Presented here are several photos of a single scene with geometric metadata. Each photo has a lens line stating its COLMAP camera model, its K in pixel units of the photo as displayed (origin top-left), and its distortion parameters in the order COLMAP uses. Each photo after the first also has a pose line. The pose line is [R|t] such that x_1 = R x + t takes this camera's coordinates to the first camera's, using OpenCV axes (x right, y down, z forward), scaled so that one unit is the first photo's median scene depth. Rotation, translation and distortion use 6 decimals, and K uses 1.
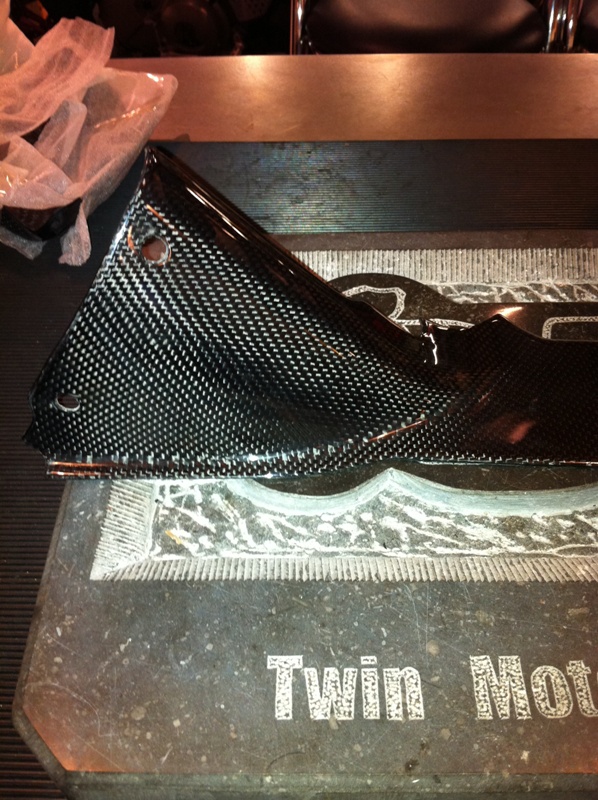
lens RADIAL K [[767.6, 0, 288.3], [0, 767.6, 398.7], [0, 0, 1]] dist [0.119735, -0.423330]
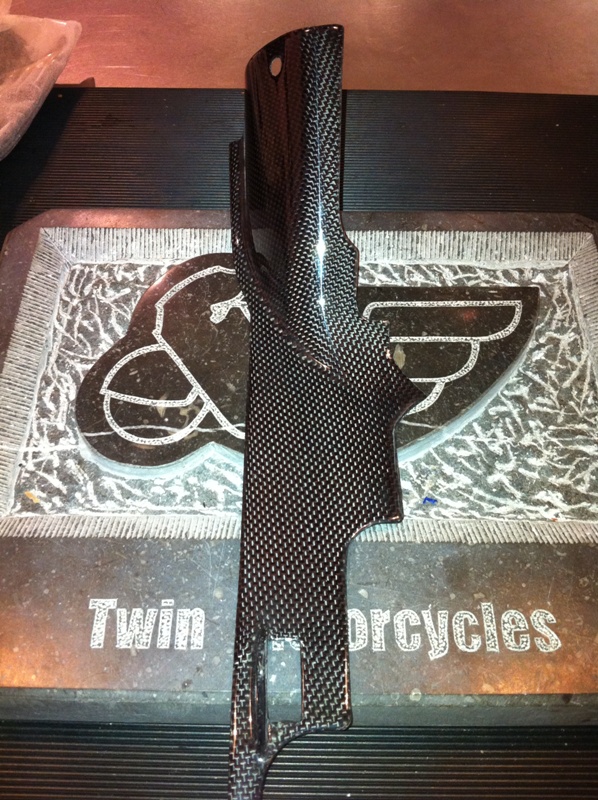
lens RADIAL K [[764.6, 0, 290.0], [0, 764.6, 395.5], [0, 0, 1]] dist [0.130185, -0.436627]
pose [[0.999789, 0.010304, 0.017781, 0.264409], [-0.013100, 0.986186, 0.165120, -0.208242], [-0.015834, -0.165318, 0.986113, -0.210299]]
